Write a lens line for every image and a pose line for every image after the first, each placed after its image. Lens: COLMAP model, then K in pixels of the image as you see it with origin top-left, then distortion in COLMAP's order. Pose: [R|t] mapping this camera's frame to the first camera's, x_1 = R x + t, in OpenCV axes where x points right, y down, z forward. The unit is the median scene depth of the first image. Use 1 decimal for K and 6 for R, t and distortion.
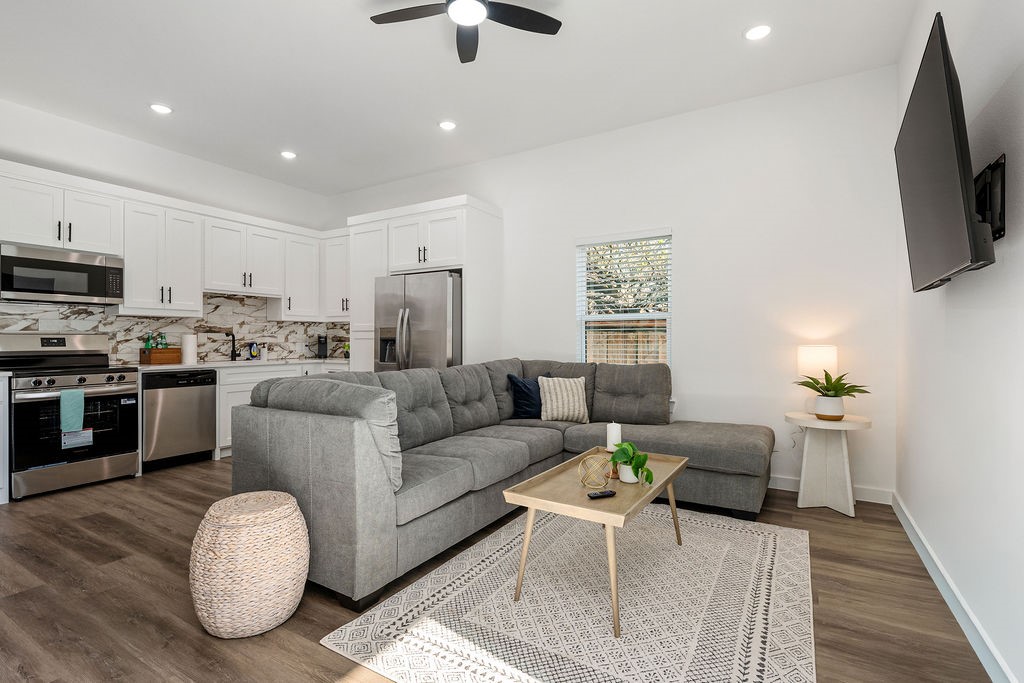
lens RADIAL K [[487.7, 0, 509.9], [0, 487.7, 347.3], [0, 0, 1]] dist [-0.002725, 0.000577]
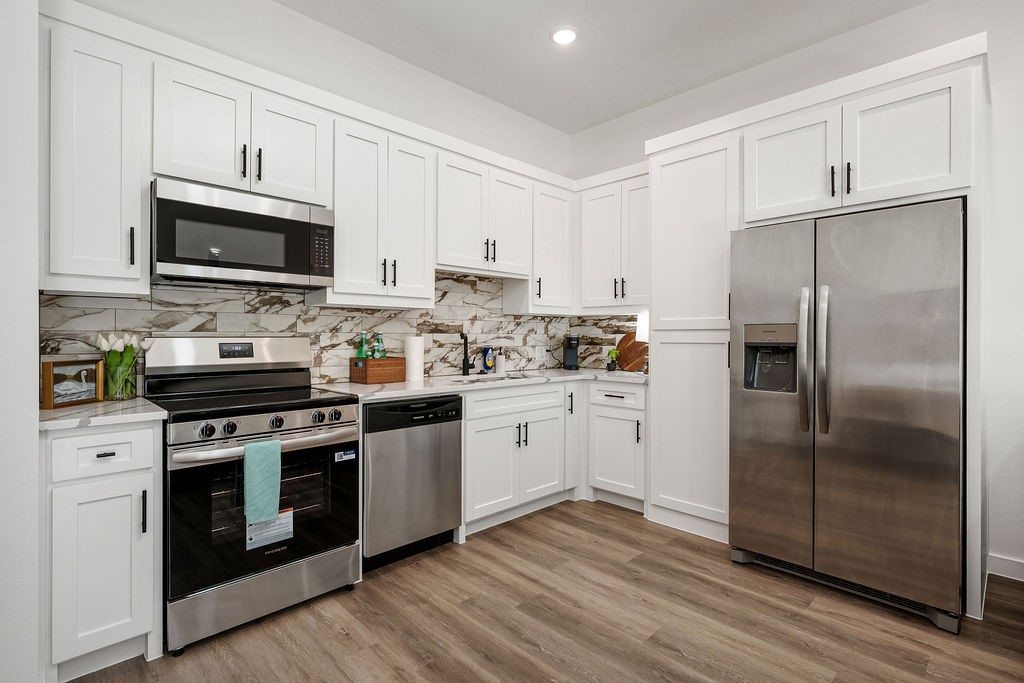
lens RADIAL K [[487.7, 0, 509.9], [0, 487.7, 347.3], [0, 0, 1]] dist [-0.002725, 0.000577]
pose [[0.966491, 0.007938, -0.256579, -0.391146], [-0.005591, 0.999936, 0.009879, -0.019450], [0.256641, -0.008113, 0.966473, 0.432594]]
